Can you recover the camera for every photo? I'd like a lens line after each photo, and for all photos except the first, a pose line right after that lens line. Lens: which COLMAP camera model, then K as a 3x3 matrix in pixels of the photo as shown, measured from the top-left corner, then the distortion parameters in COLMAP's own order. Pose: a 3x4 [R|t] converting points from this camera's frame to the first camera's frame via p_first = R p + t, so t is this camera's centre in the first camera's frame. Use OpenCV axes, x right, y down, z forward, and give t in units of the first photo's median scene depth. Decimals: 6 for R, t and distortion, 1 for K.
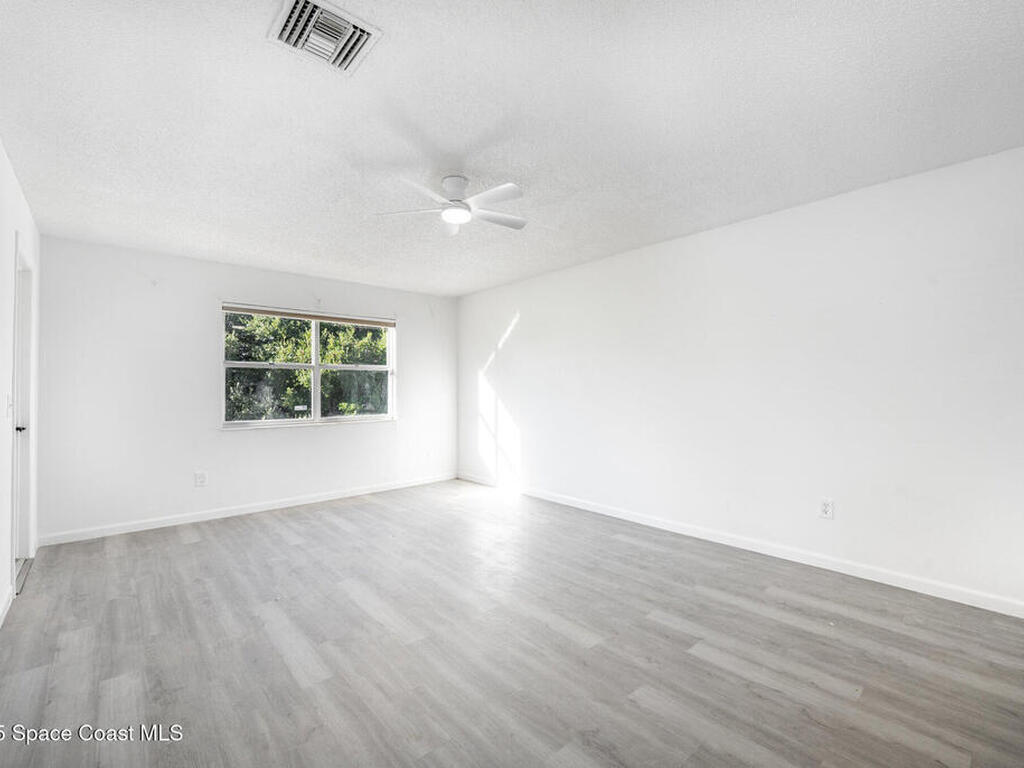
lens RADIAL K [[460.9, 0, 510.8], [0, 460.9, 382.5], [0, 0, 1]] dist [-0.005670, -0.000541]
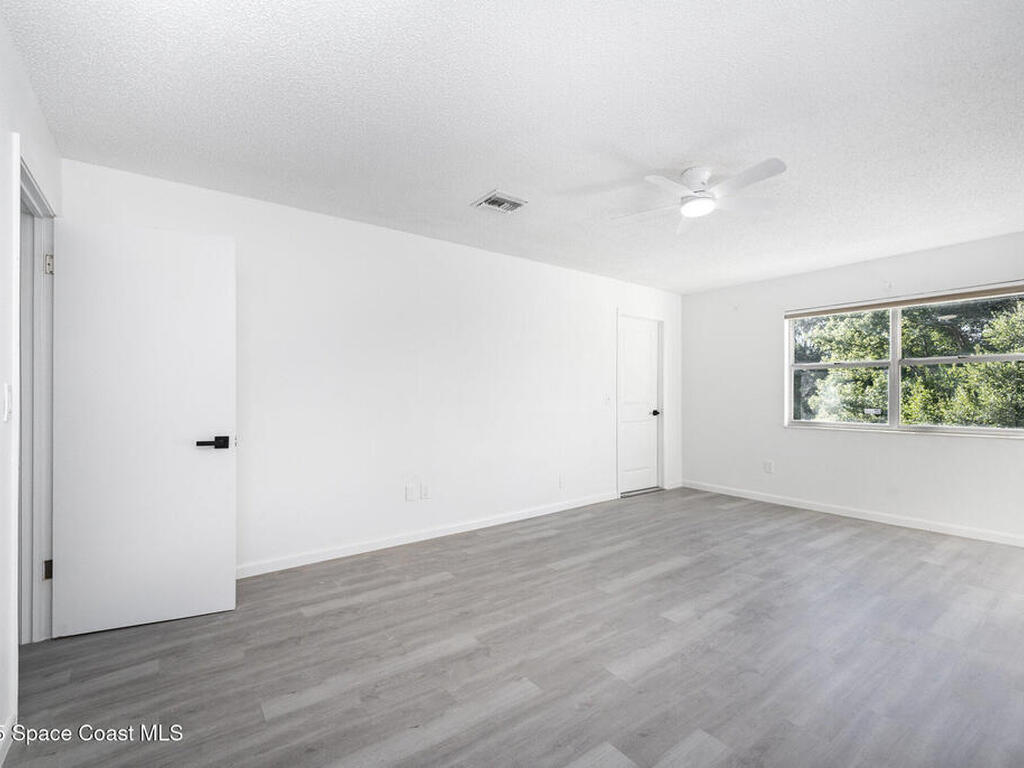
lens RADIAL K [[460.9, 0, 510.4], [0, 460.9, 389.2], [0, 0, 1]] dist [-0.005670, -0.000541]
pose [[-0.076491, 0.000705, -0.997070, 0.695756], [0.014471, 0.999895, -0.000403, 0.004294], [0.996965, -0.014459, -0.076493, 0.552215]]
